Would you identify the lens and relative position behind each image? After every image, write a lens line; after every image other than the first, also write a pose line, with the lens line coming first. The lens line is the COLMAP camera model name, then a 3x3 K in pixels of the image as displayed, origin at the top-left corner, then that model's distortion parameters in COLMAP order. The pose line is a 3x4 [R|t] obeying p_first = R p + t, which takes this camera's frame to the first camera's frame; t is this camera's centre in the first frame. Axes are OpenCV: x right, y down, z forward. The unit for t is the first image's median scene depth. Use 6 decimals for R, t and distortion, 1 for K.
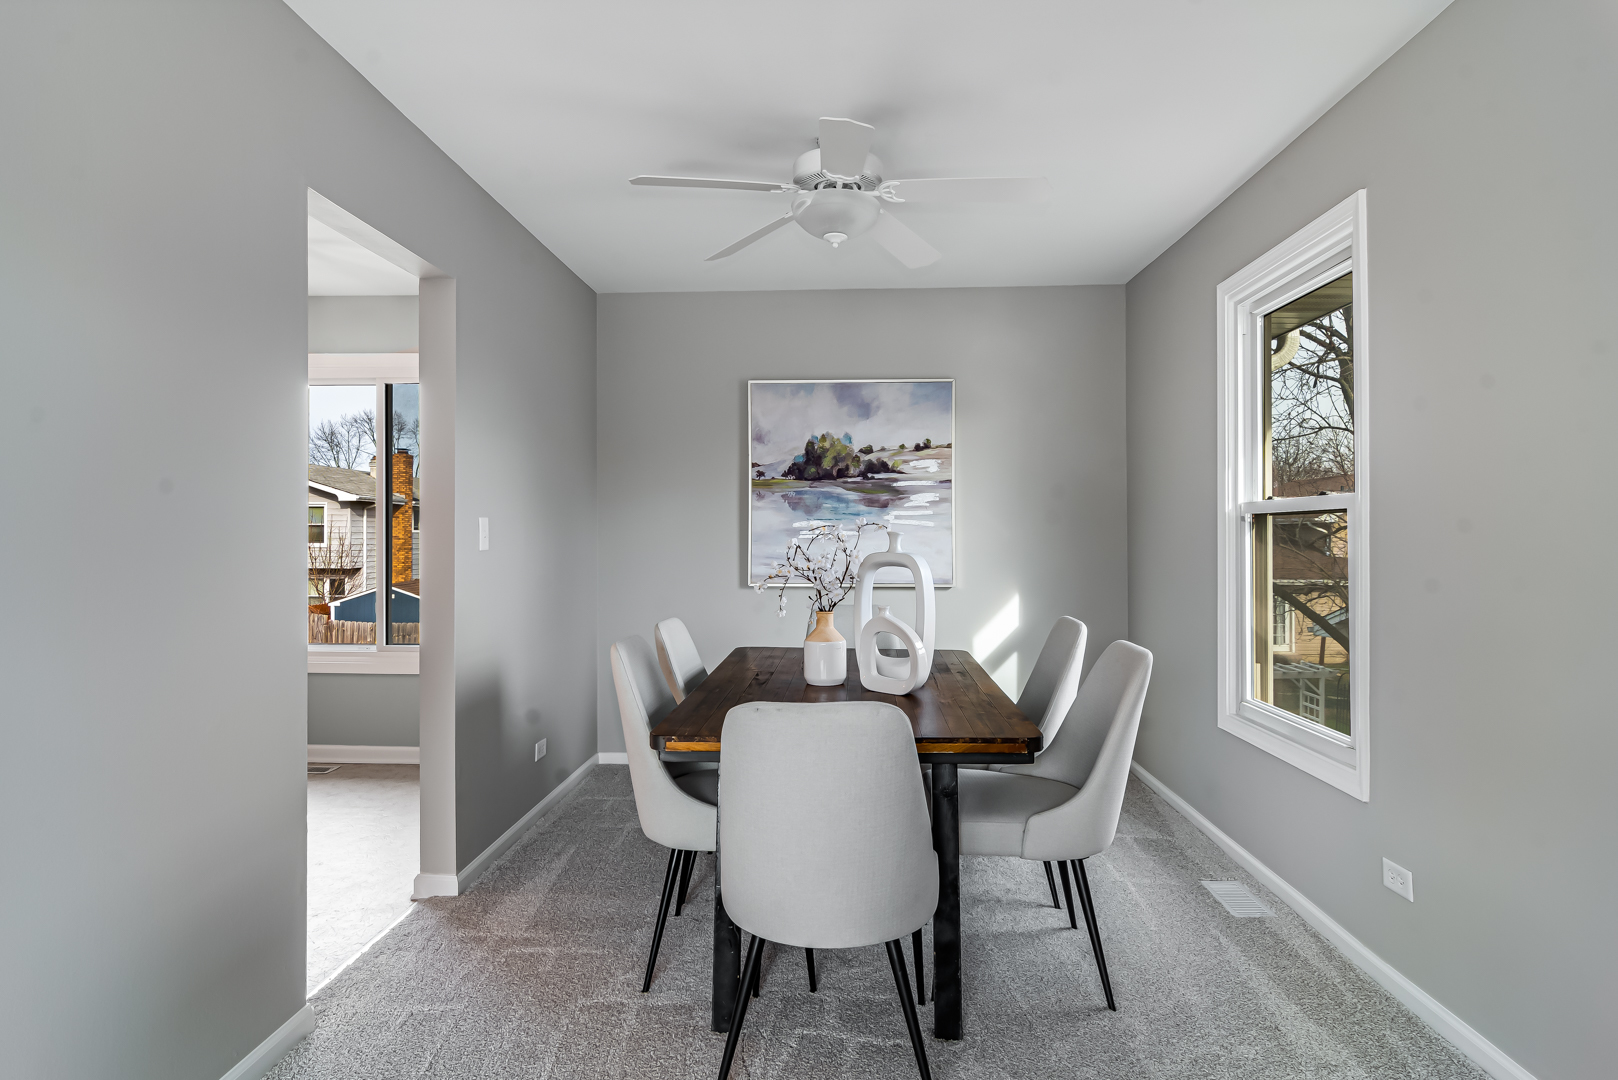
lens RADIAL K [[865.7, 0, 799.8], [0, 865.7, 535.8], [0, 0, 1]] dist [0.001118, 0.000434]
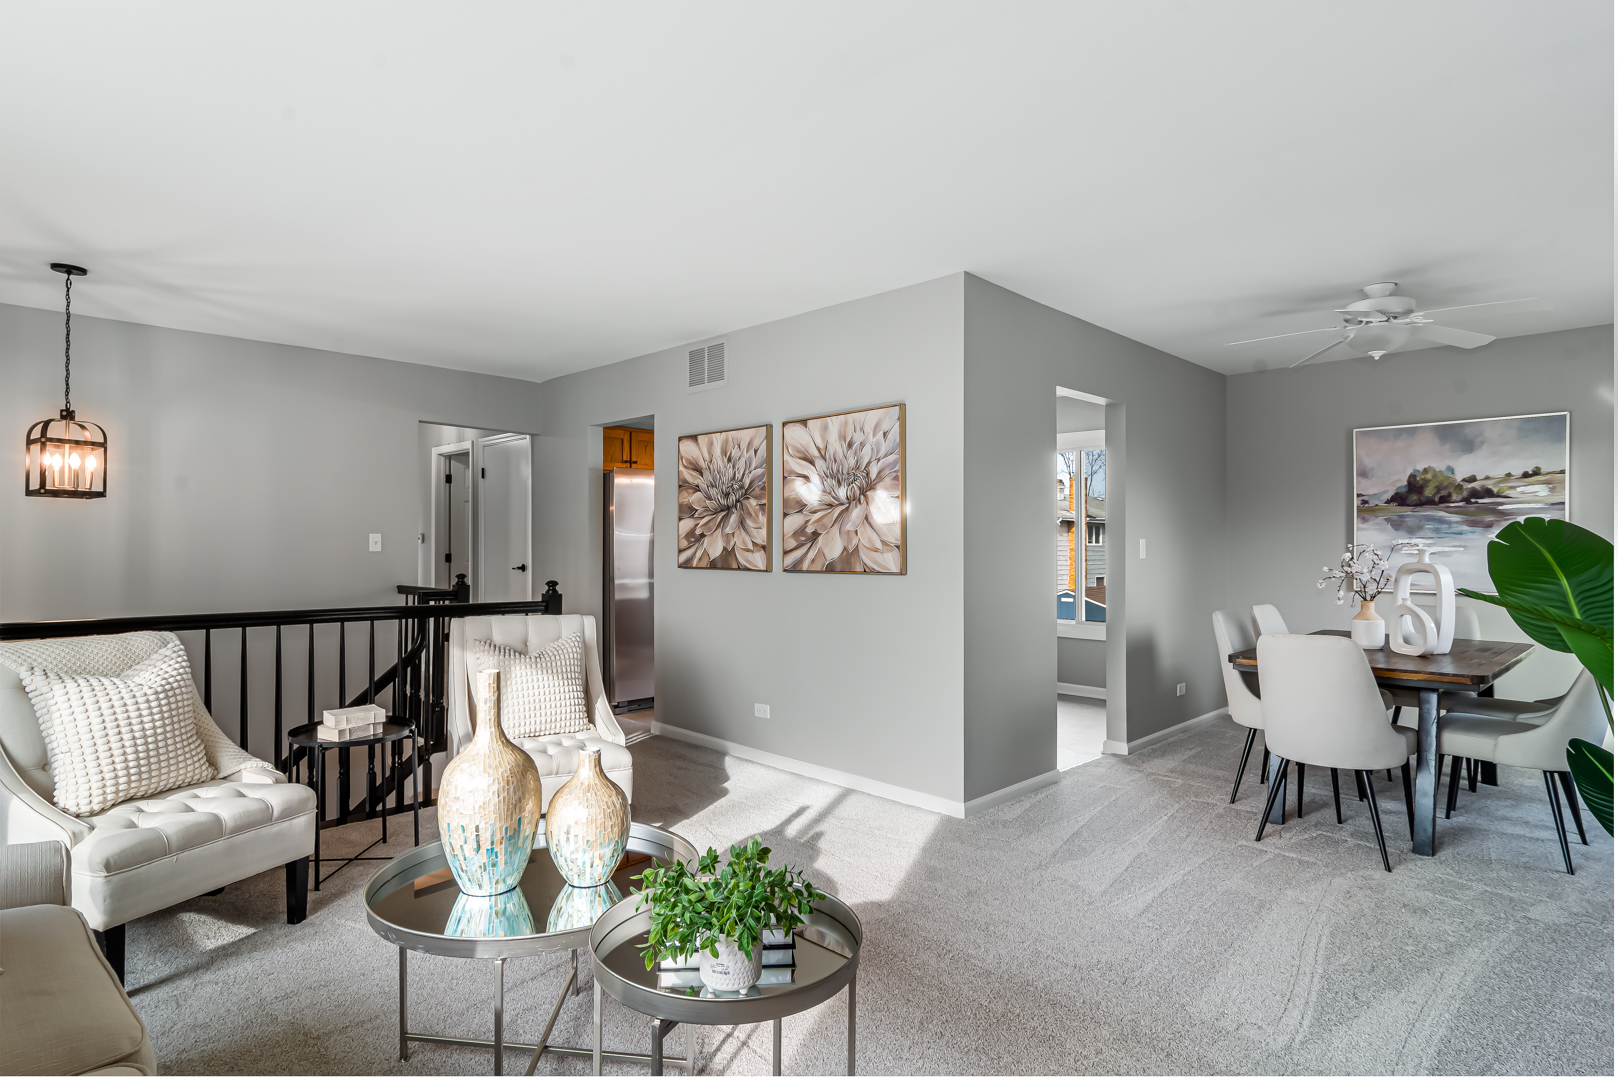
lens RADIAL K [[865.7, 0, 799.8], [0, 865.7, 535.8], [0, 0, 1]] dist [0.001118, 0.000434]
pose [[0.739493, -0.006350, -0.673134, 0.197236], [-0.004717, 0.999882, -0.014614, 0.000255], [0.673148, 0.013982, 0.739376, -0.497119]]
